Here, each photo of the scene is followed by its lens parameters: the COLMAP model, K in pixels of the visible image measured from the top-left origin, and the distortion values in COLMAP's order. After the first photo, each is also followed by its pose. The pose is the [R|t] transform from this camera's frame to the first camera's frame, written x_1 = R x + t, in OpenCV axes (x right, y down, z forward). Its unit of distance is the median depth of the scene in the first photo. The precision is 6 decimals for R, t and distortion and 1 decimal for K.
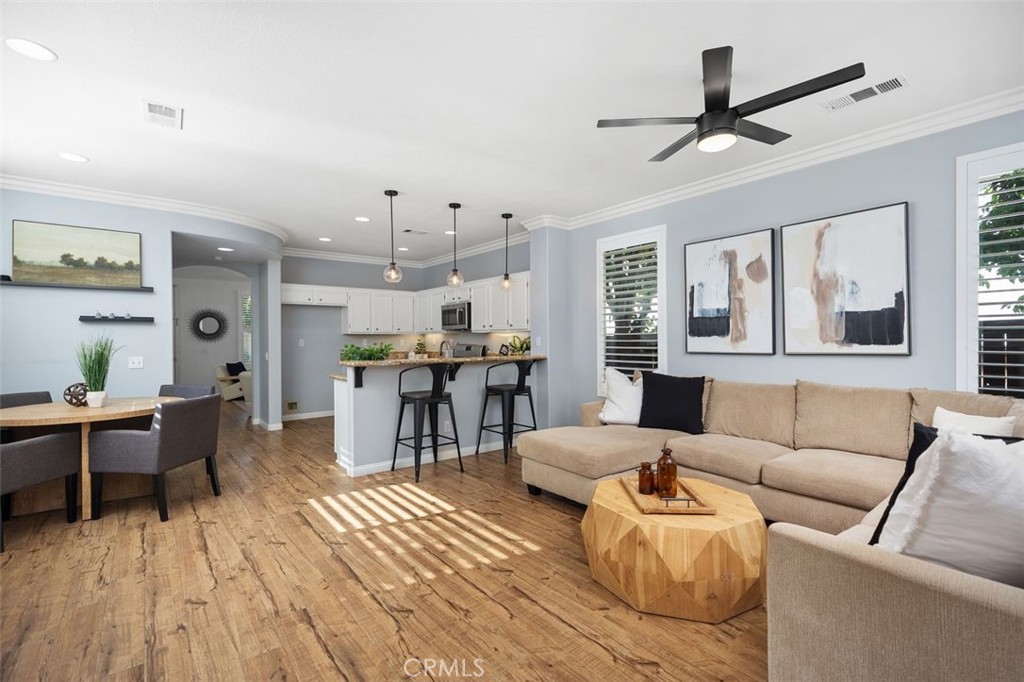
lens RADIAL K [[468.6, 0, 514.9], [0, 468.6, 340.7], [0, 0, 1]] dist [0.008585, -0.002047]
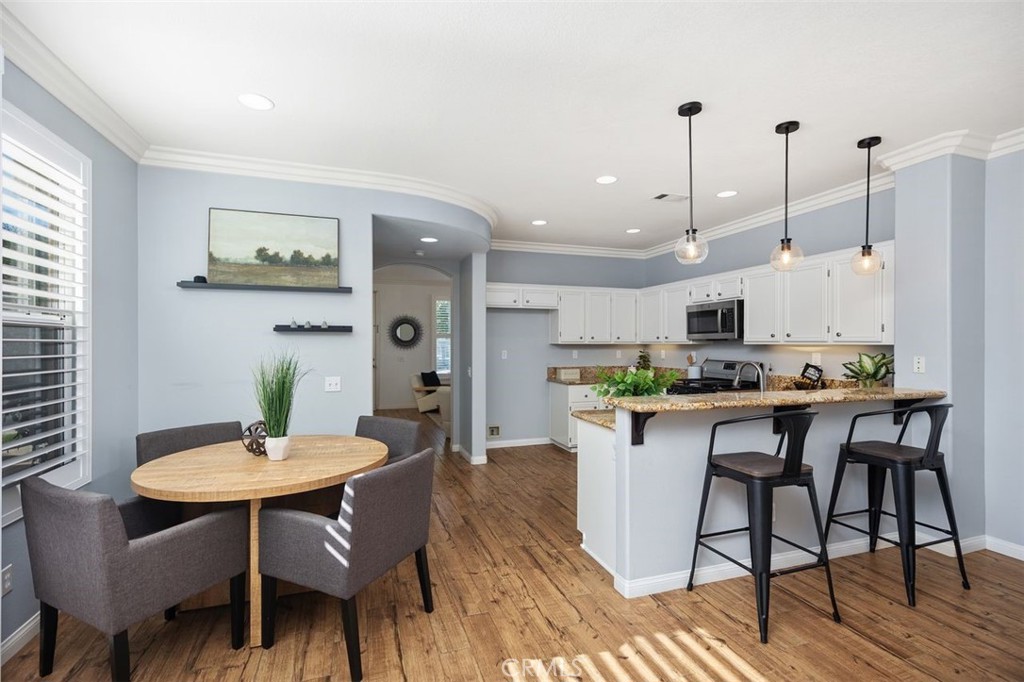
lens RADIAL K [[468.6, 0, 511.0], [0, 468.6, 345.8], [0, 0, 1]] dist [0.008585, -0.002047]
pose [[0.940603, 0.008896, -0.339392, -0.296300], [-0.008087, 0.999960, 0.003797, -0.025334], [0.339412, -0.000827, 0.940637, 0.414060]]
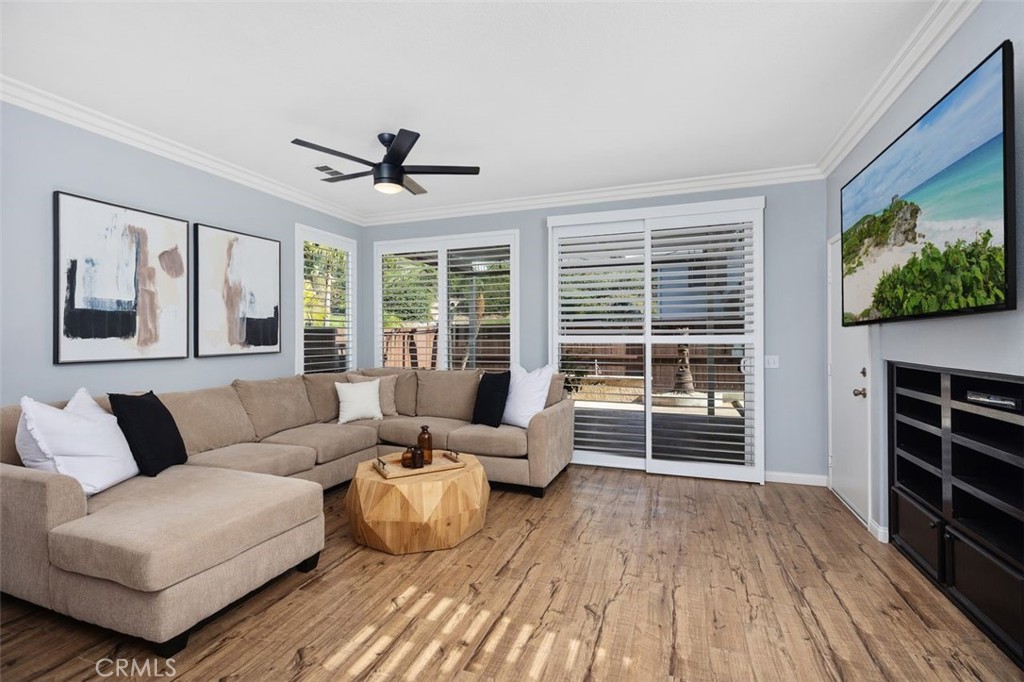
lens RADIAL K [[468.6, 0, 510.1], [0, 468.6, 336.7], [0, 0, 1]] dist [0.008585, -0.002047]
pose [[-0.524882, 0.010318, 0.851112, -0.527421], [0.009941, 0.999933, -0.005992, -0.000655], [-0.851117, 0.005316, -0.524950, 0.878379]]
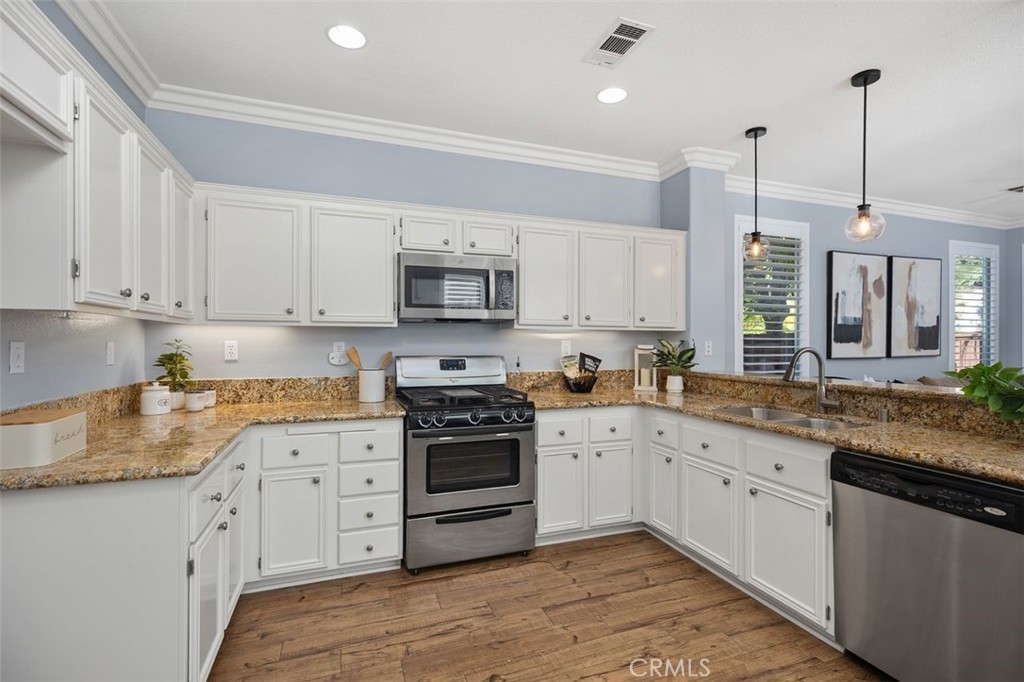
lens RADIAL K [[468.6, 0, 511.8], [0, 468.6, 338.7], [0, 0, 1]] dist [0.008585, -0.002047]
pose [[0.313052, 0.013239, 0.949644, -0.860340], [-0.001129, 0.999907, -0.013567, -0.003347], [-0.949735, 0.003175, 0.313038, 1.434432]]
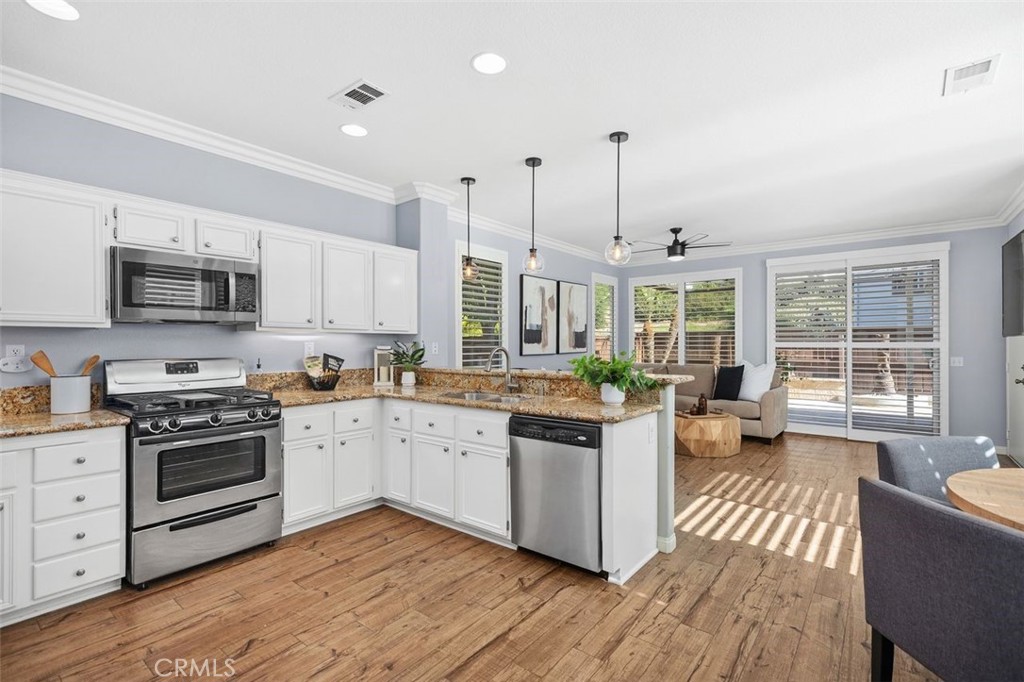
lens RADIAL K [[468.6, 0, 512.9], [0, 468.6, 345.9], [0, 0, 1]] dist [0.008585, -0.002047]
pose [[-0.230155, 0.001538, 0.973153, -0.990723], [0.006416, 0.999979, -0.000063, -0.002078], [-0.973133, 0.006229, -0.230160, 1.433482]]
